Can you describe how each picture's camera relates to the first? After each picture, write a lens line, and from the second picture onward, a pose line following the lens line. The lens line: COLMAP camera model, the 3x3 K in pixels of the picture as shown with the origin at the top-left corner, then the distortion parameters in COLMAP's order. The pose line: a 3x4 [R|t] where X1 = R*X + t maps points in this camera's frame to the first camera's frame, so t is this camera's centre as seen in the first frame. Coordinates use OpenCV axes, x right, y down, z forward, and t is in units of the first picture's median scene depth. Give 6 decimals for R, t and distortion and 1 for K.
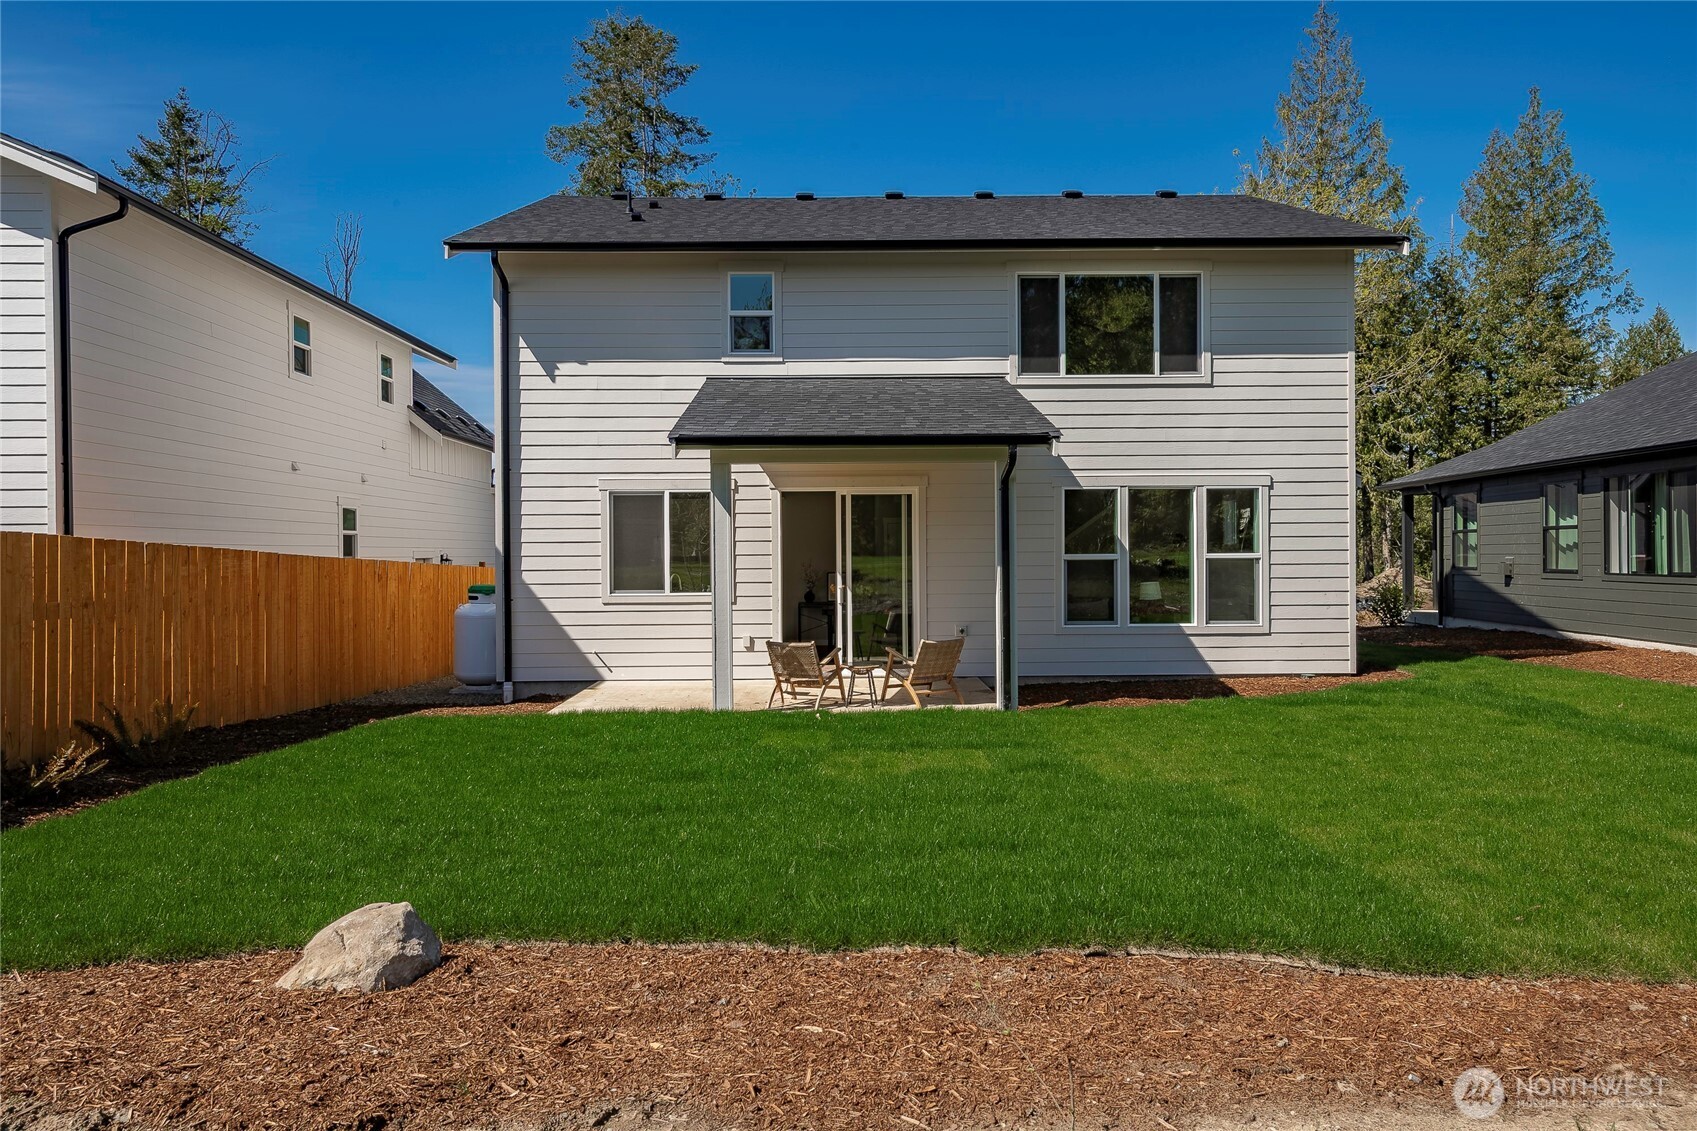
lens RADIAL K [[1157.2, 0, 849.1], [0, 1157.2, 561.9], [0, 0, 1]] dist [0.004167, 0.000329]
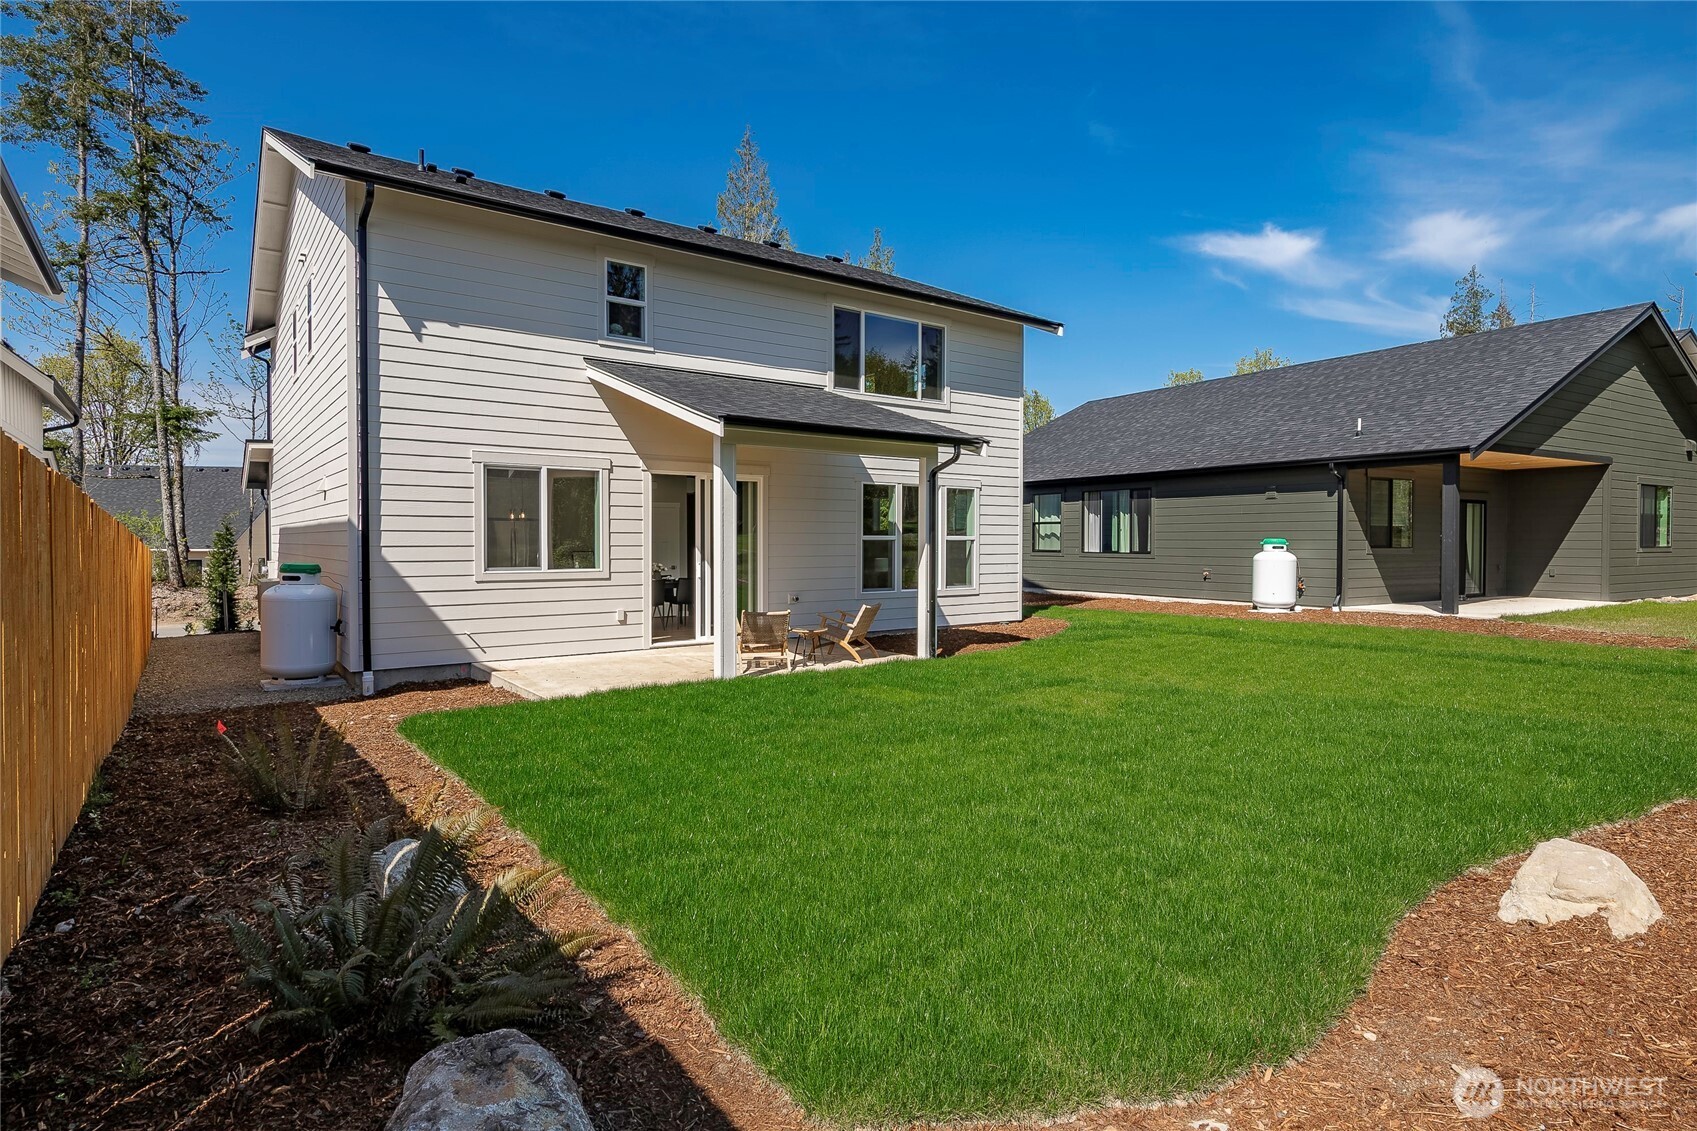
lens RADIAL K [[915.6, 0, 849.8], [0, 915.6, 562.7], [0, 0, 1]] dist [0.001381, 0.000050]
pose [[0.800700, -0.006112, 0.599035, -0.418286], [-0.003041, 0.999894, 0.014268, 0.008875], [-0.599058, -0.013246, 0.800596, 0.213438]]
